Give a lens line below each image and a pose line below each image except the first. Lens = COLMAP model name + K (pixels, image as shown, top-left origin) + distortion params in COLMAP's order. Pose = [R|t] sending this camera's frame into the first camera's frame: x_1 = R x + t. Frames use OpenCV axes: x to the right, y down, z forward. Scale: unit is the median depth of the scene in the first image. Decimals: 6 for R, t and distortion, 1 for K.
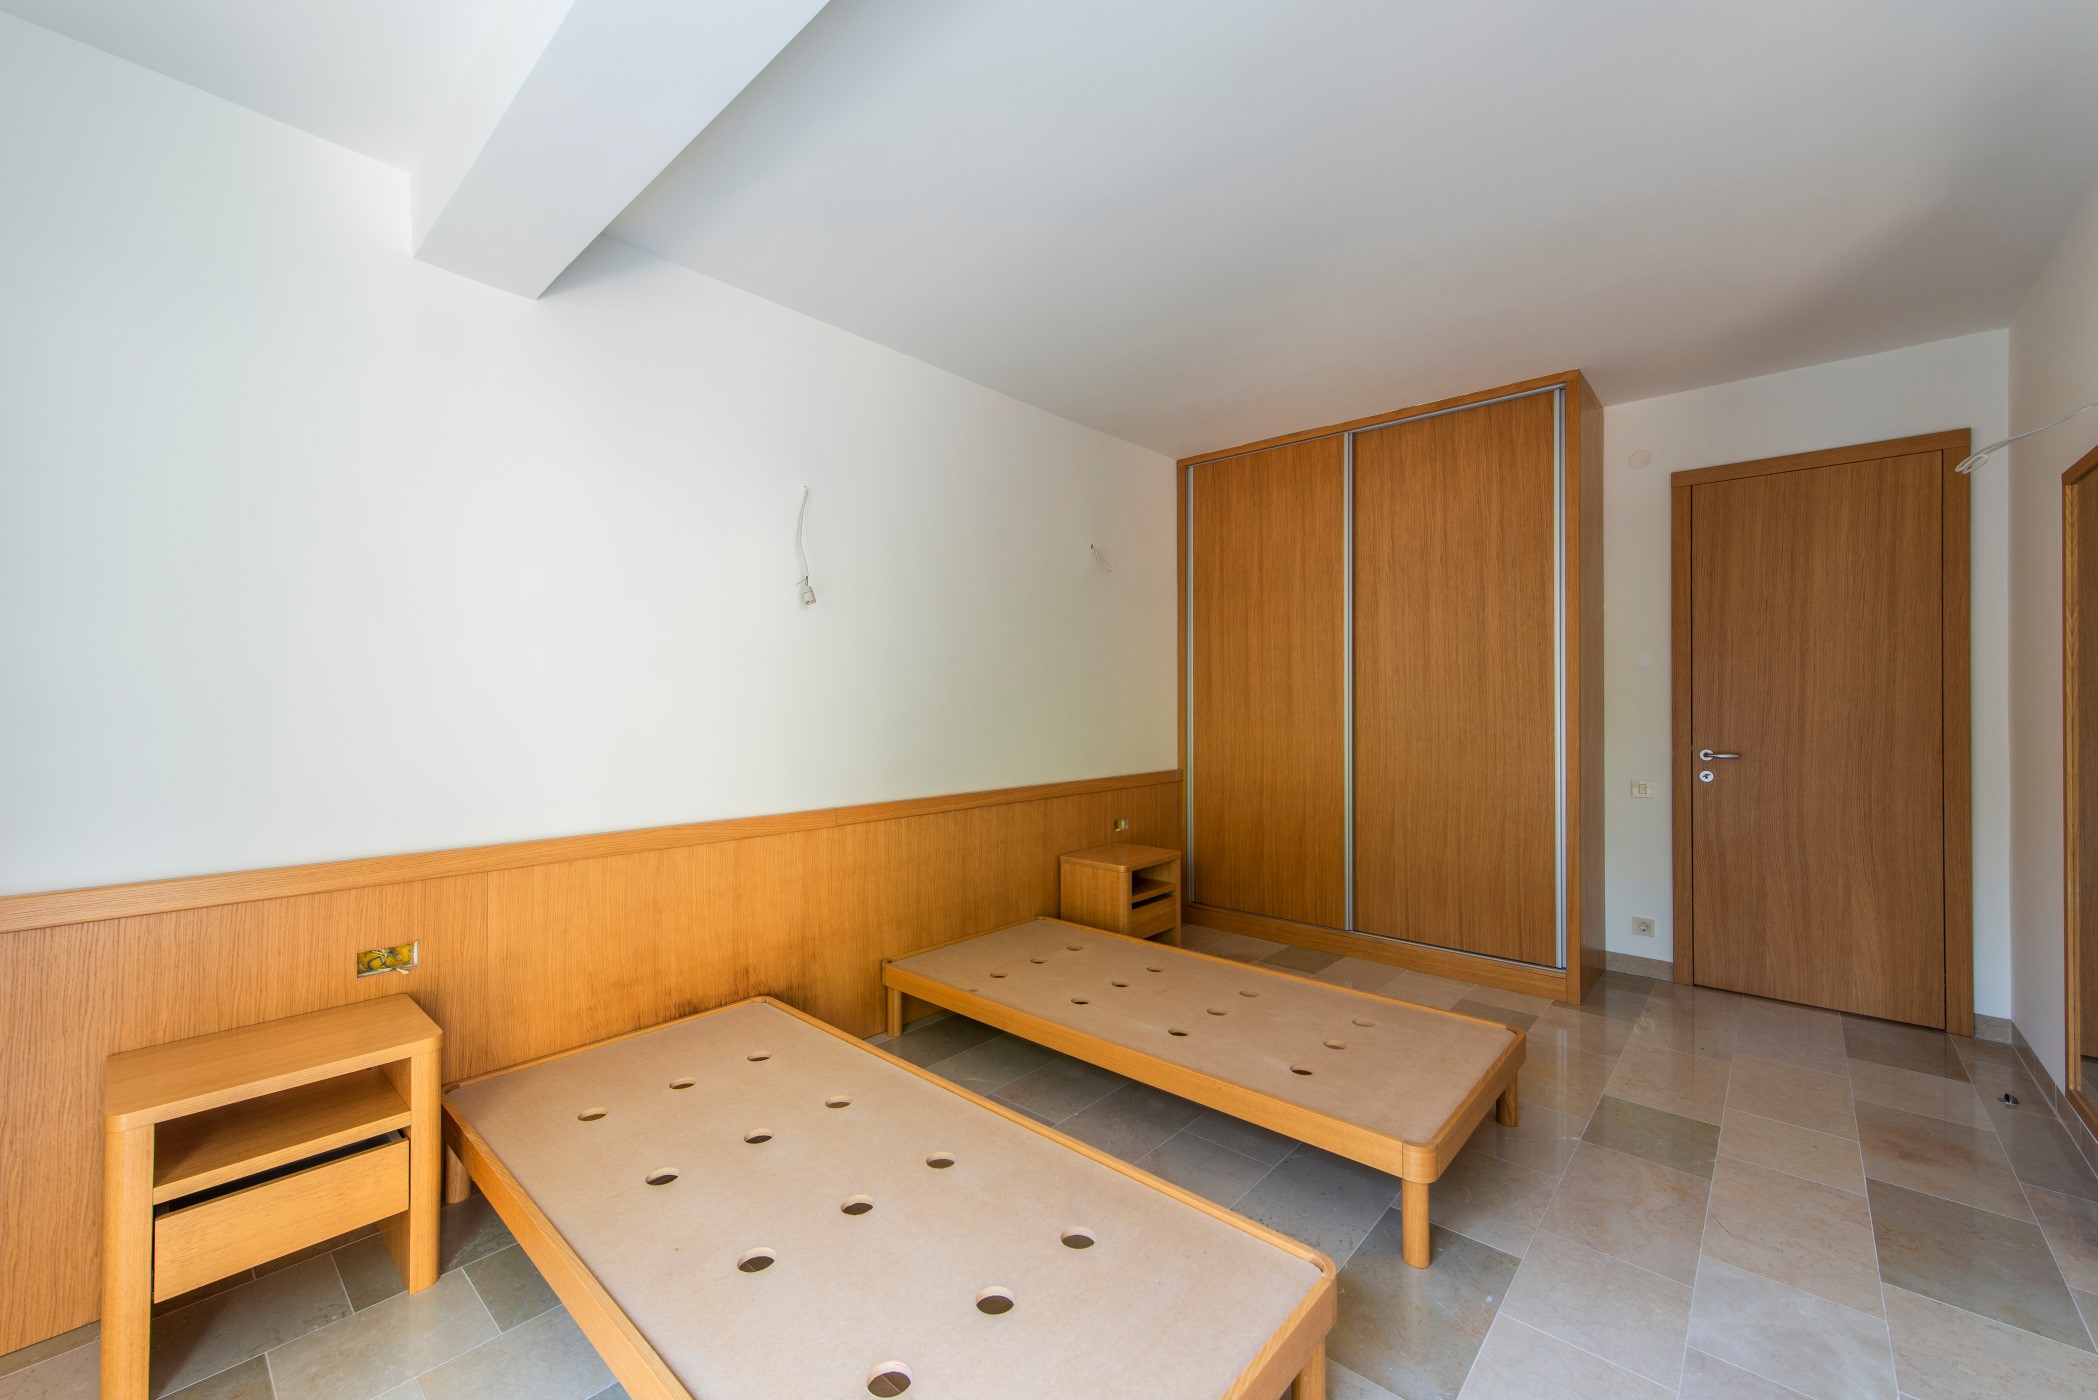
lens RADIAL K [[829.2, 0, 1049.0], [0, 829.2, 700.0], [0, 0, 1]] dist [0.002047, 0.000277]
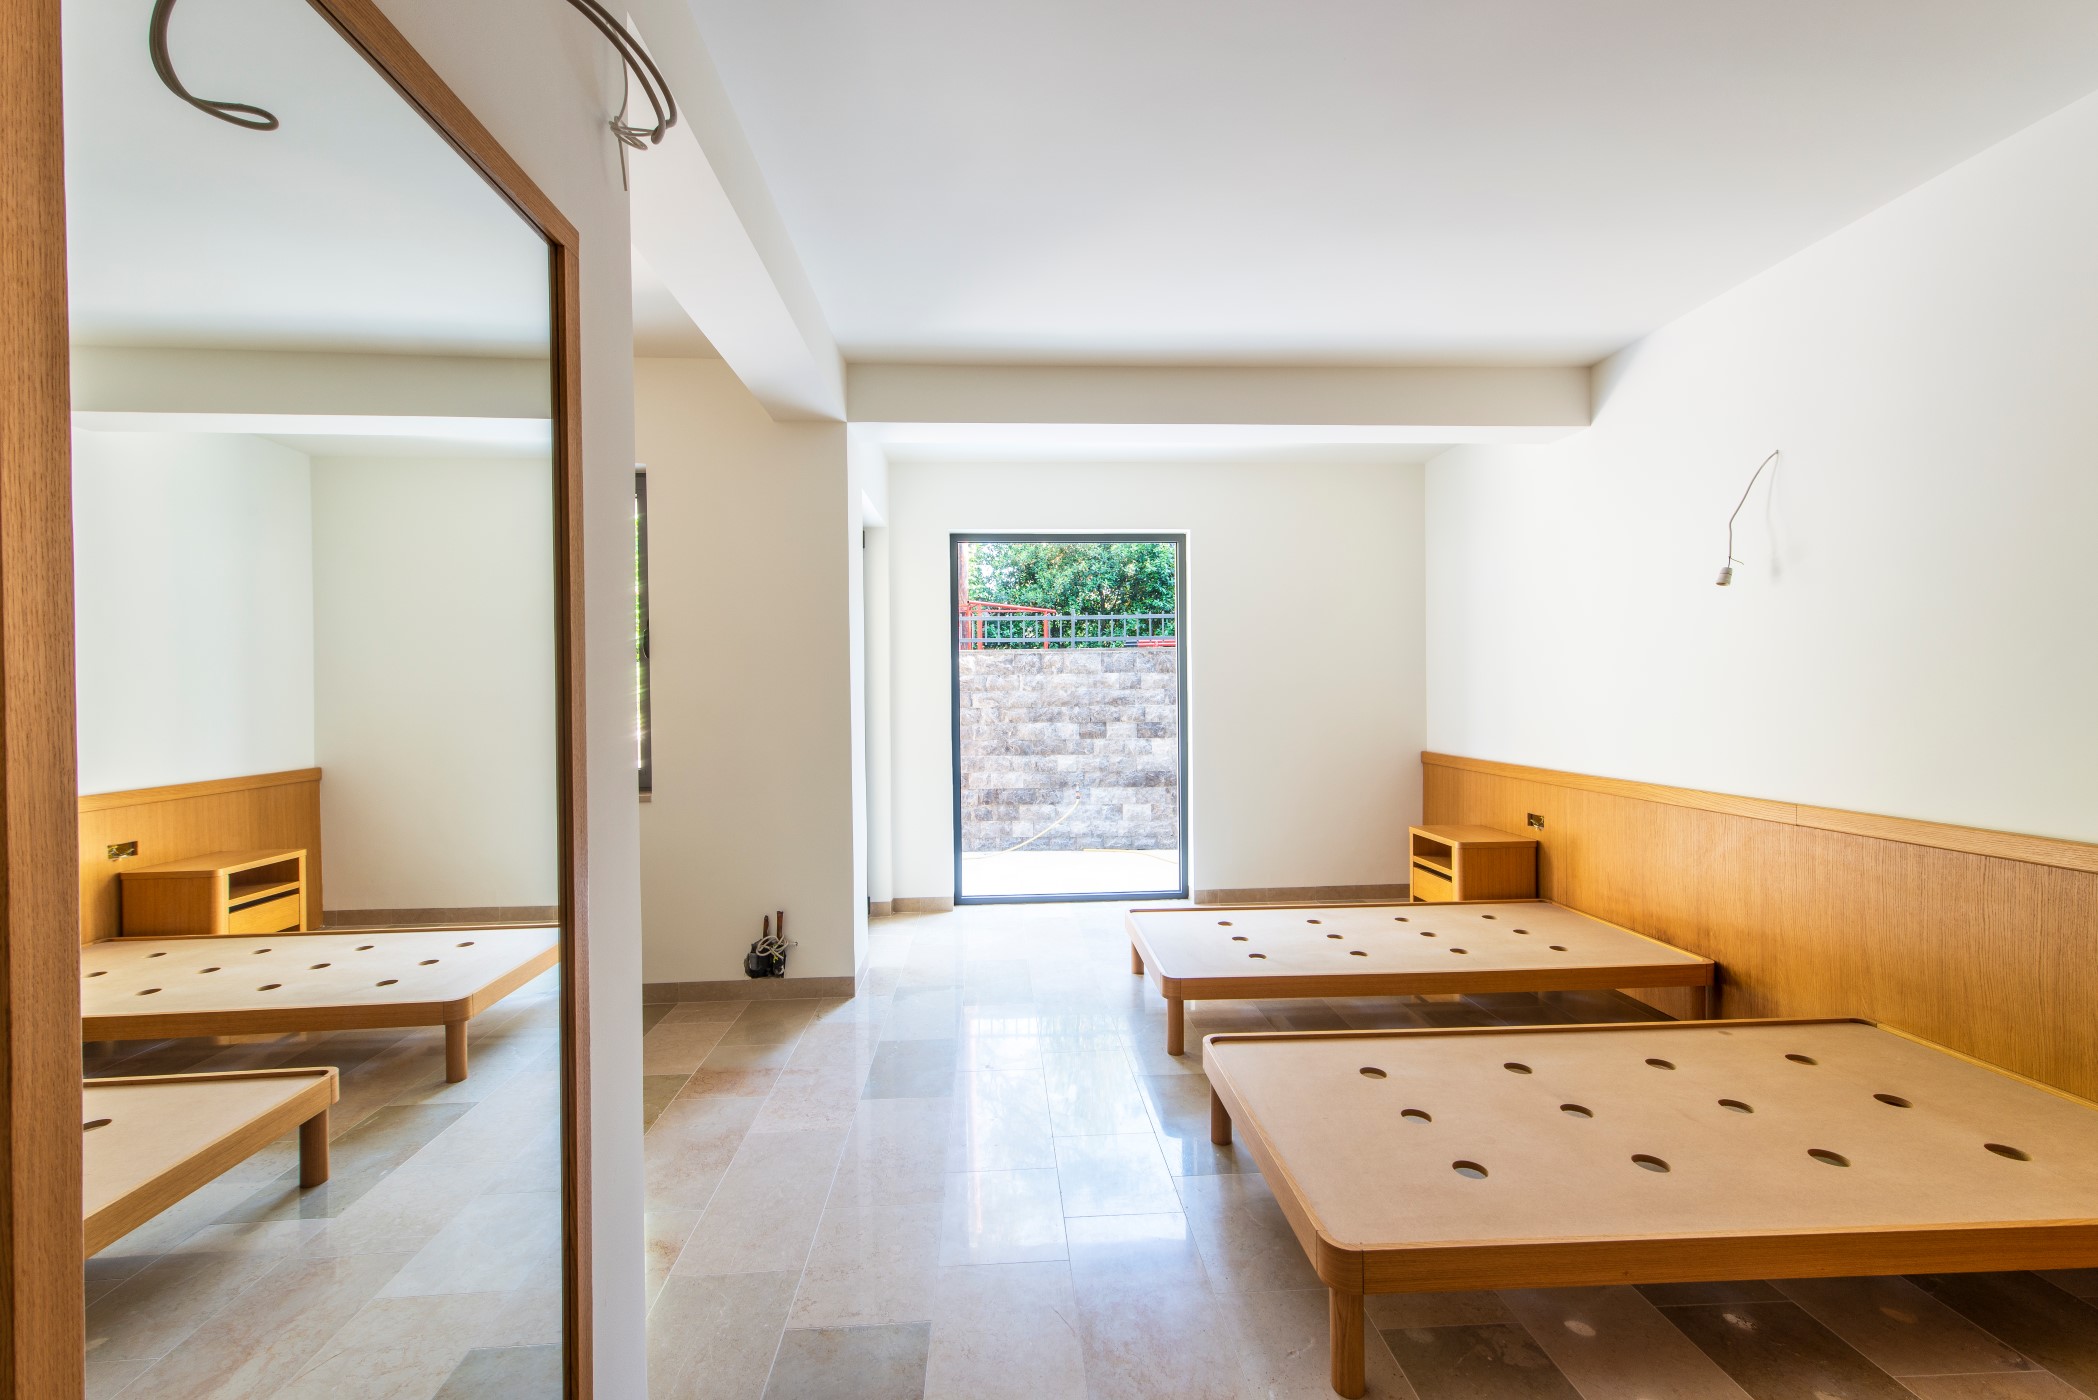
lens RADIAL K [[829.2, 0, 1049.0], [0, 829.2, 700.0], [0, 0, 1]] dist [0.002047, 0.000277]
pose [[-0.692986, 0.013621, -0.720823, 1.186116], [0.006837, 0.999901, 0.012322, 0.000116], [0.720919, 0.003611, -0.693010, 1.313329]]
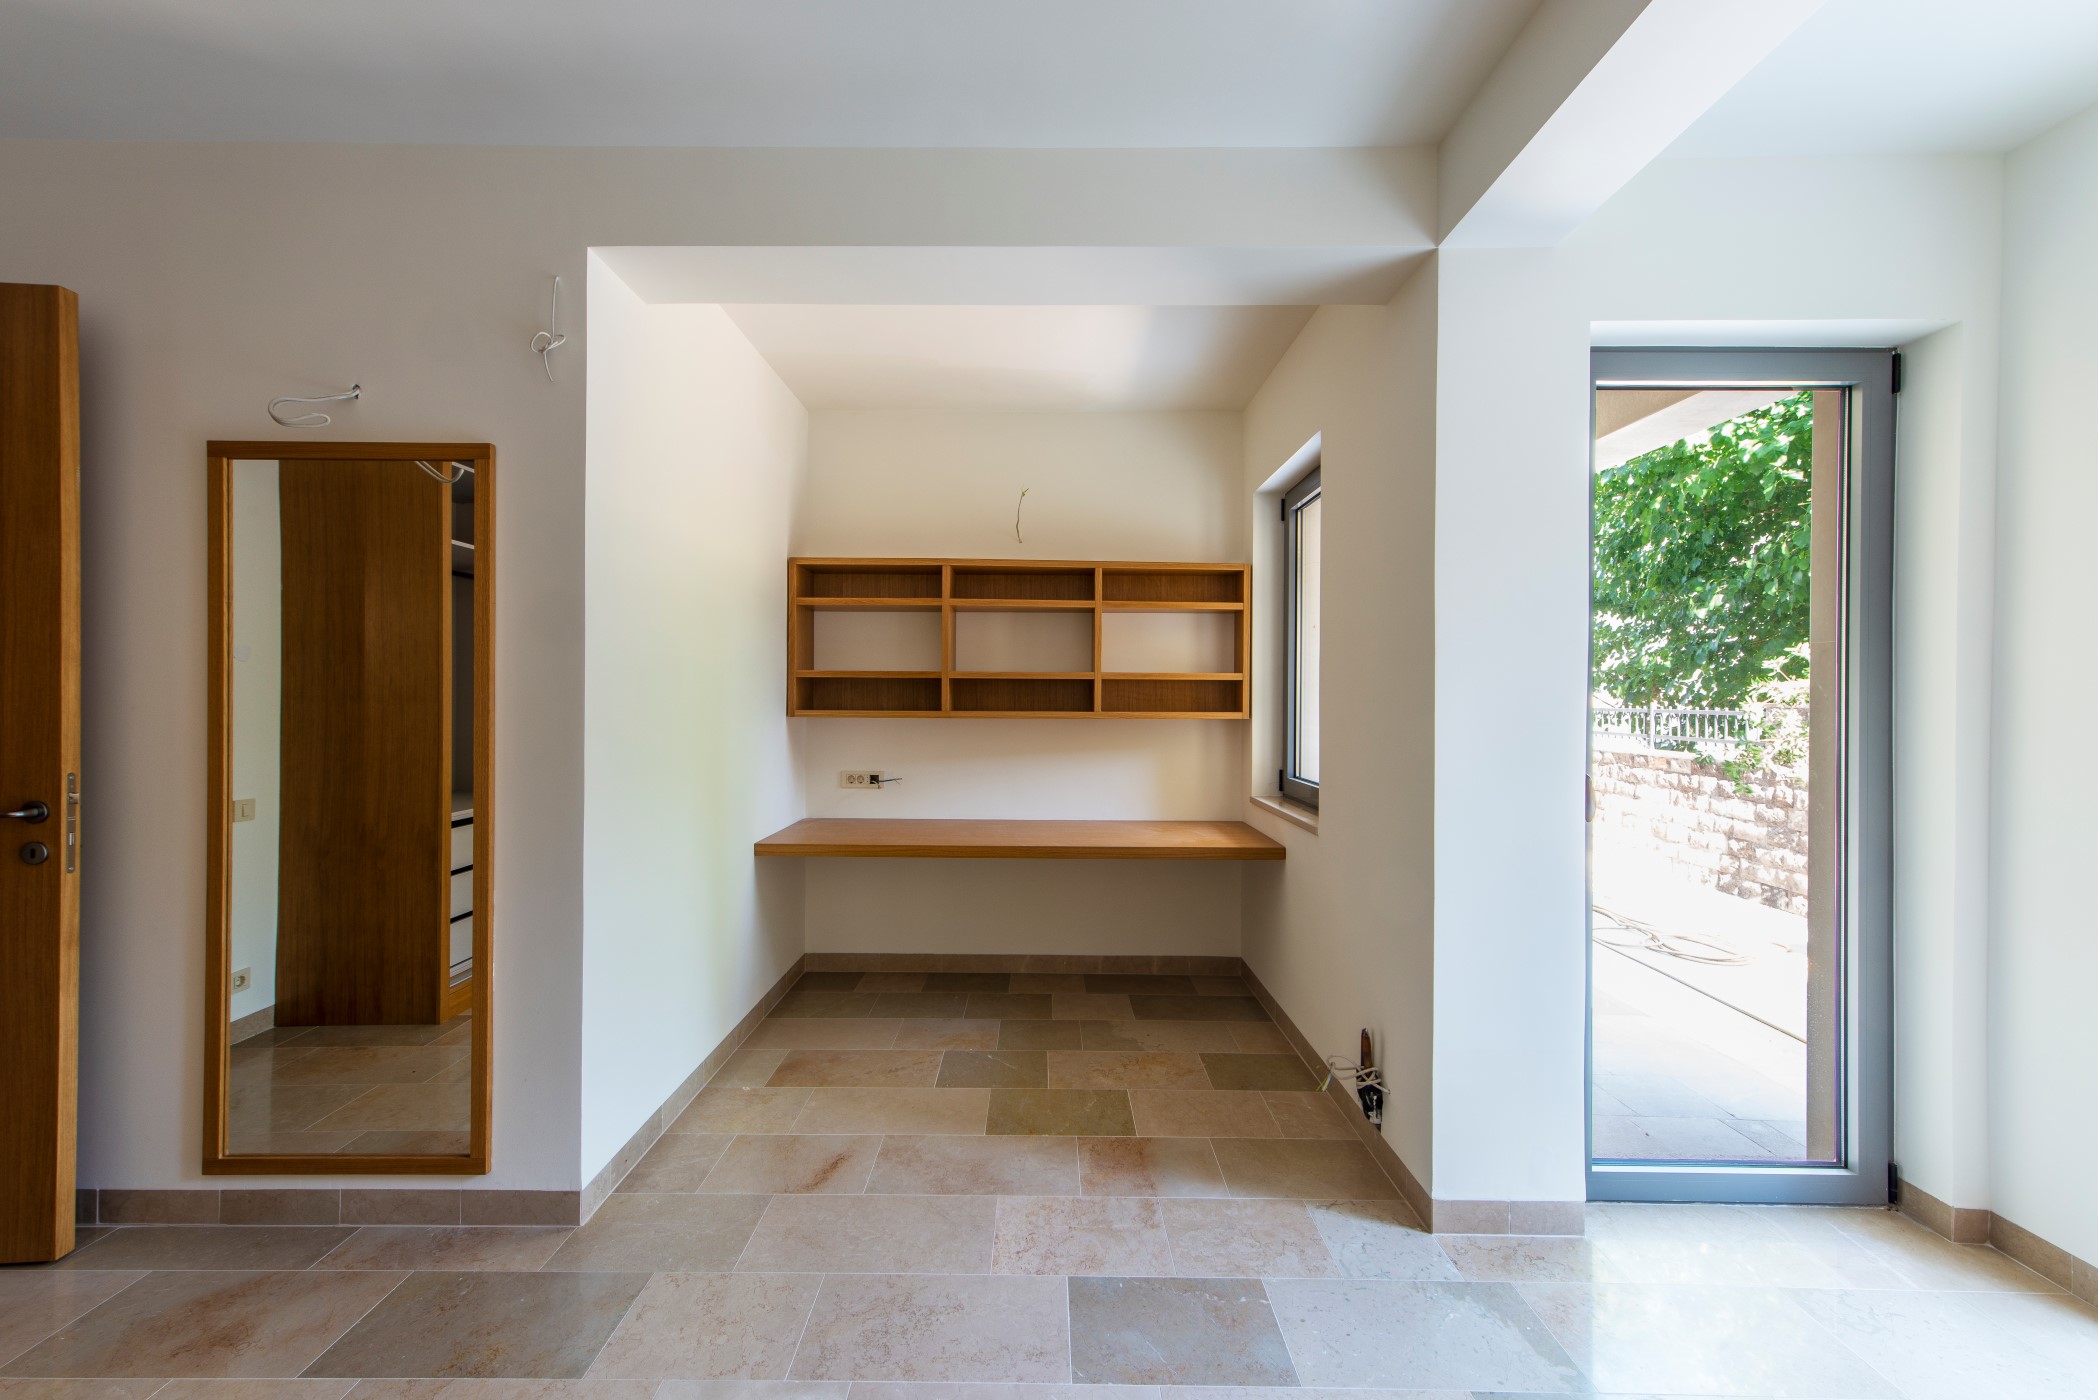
lens RADIAL K [[829.2, 0, 1049.0], [0, 829.2, 700.0], [0, 0, 1]] dist [0.002047, 0.000277]
pose [[-0.660489, -0.005627, 0.750815, 0.027395], [-0.003097, 0.999984, 0.004770, -0.008876], [-0.750830, 0.000826, -0.660495, 0.915557]]
